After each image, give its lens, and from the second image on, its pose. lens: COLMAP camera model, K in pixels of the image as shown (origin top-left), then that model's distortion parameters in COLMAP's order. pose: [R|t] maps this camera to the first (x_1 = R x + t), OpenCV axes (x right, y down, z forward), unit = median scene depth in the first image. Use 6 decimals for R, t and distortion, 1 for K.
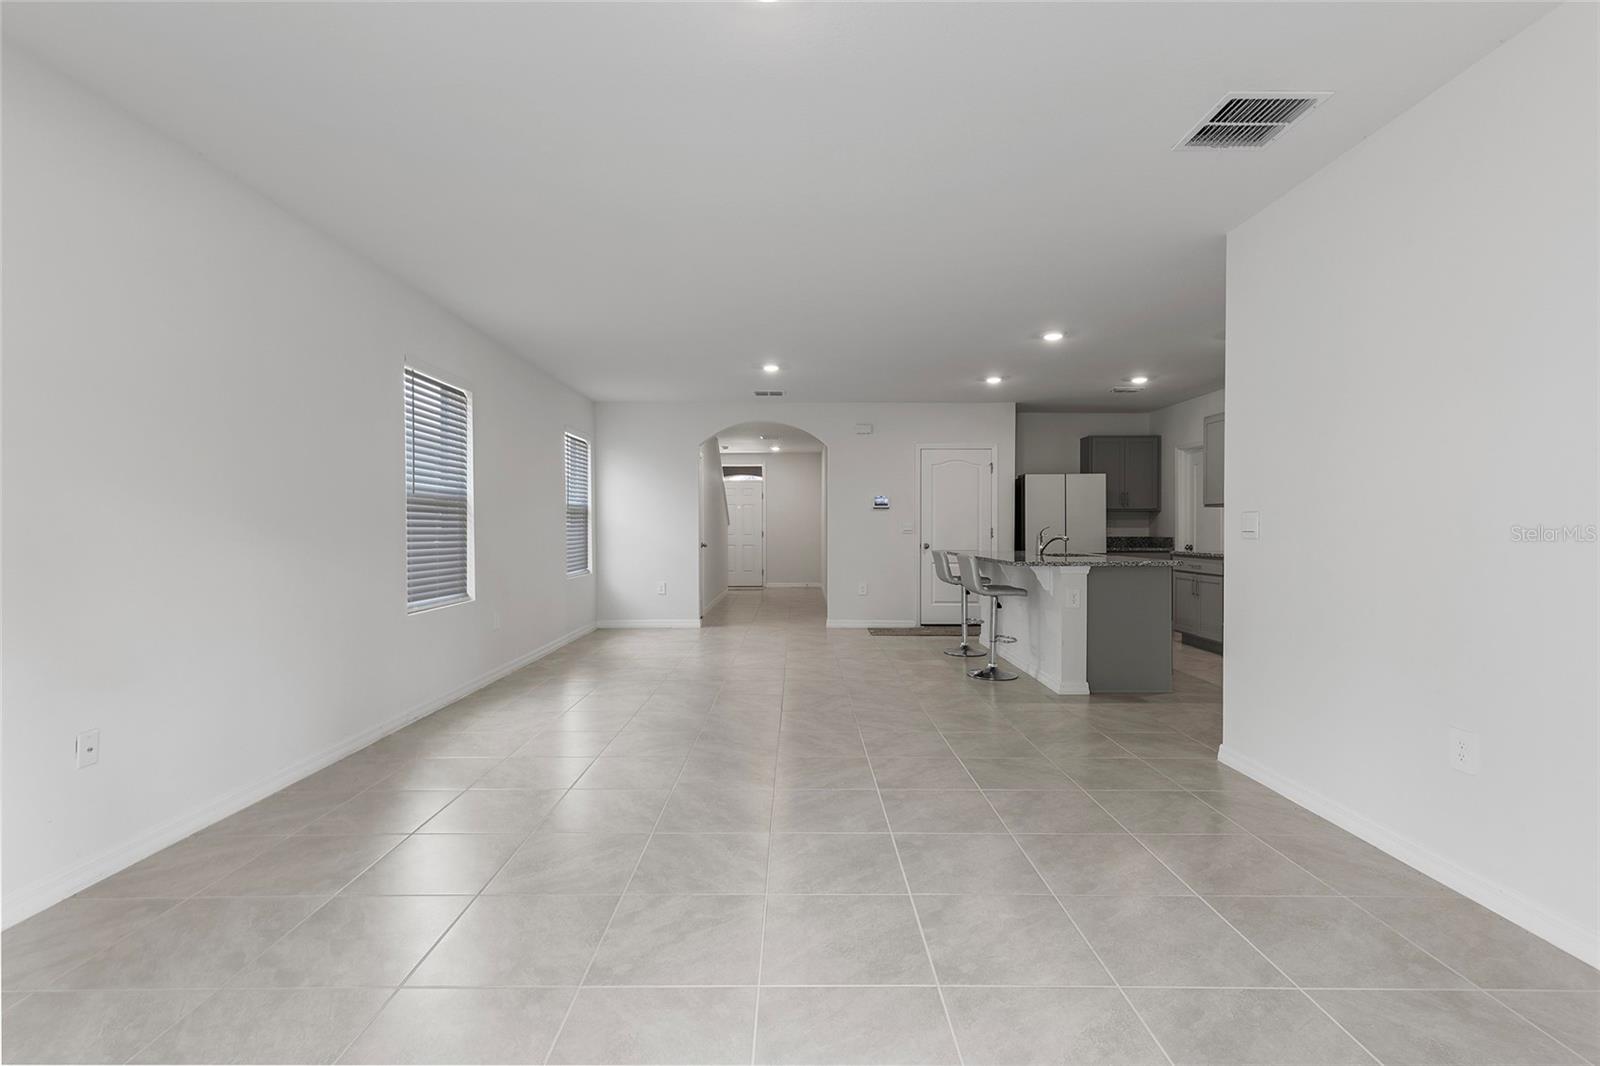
lens RADIAL K [[720.2, 0, 795.8], [0, 720.2, 527.2], [0, 0, 1]] dist [0.011492, -0.002981]
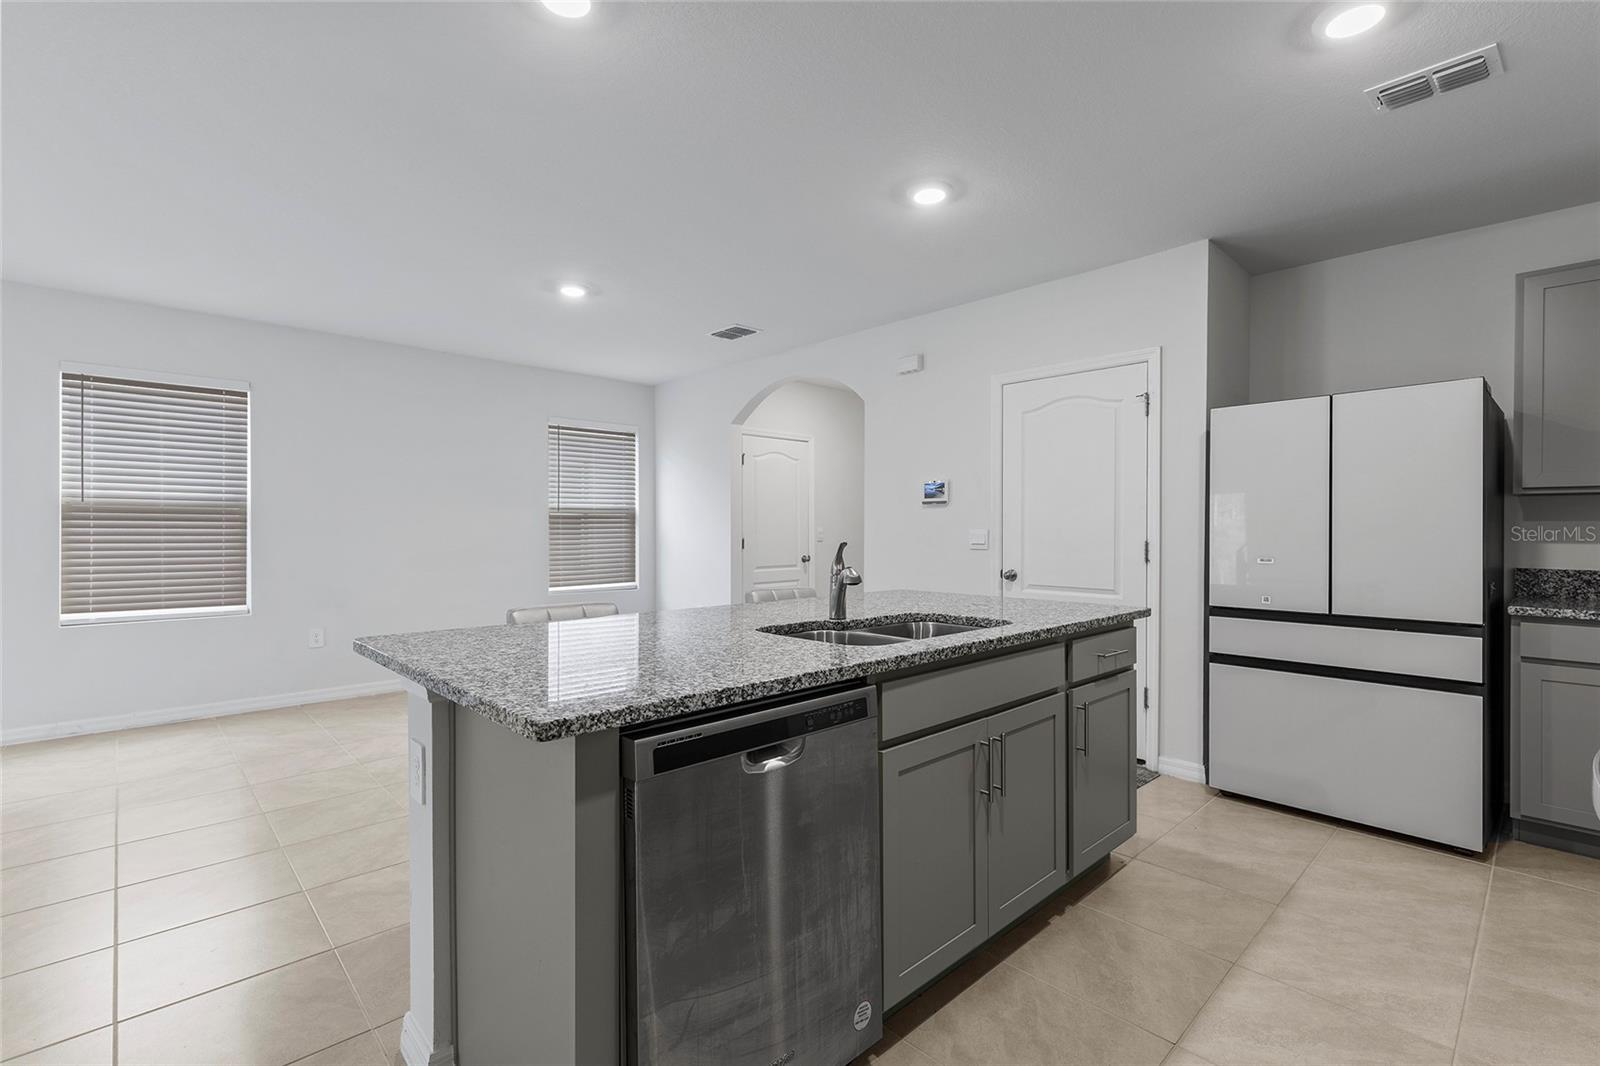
lens RADIAL K [[720.2, 0, 801.4], [0, 720.2, 535.4], [0, 0, 1]] dist [0.011492, -0.002981]
pose [[0.686619, 0.006910, -0.726984, 0.496527], [-0.001102, 0.999964, 0.008464, -0.006656], [0.727016, -0.005011, 0.686602, 0.606472]]
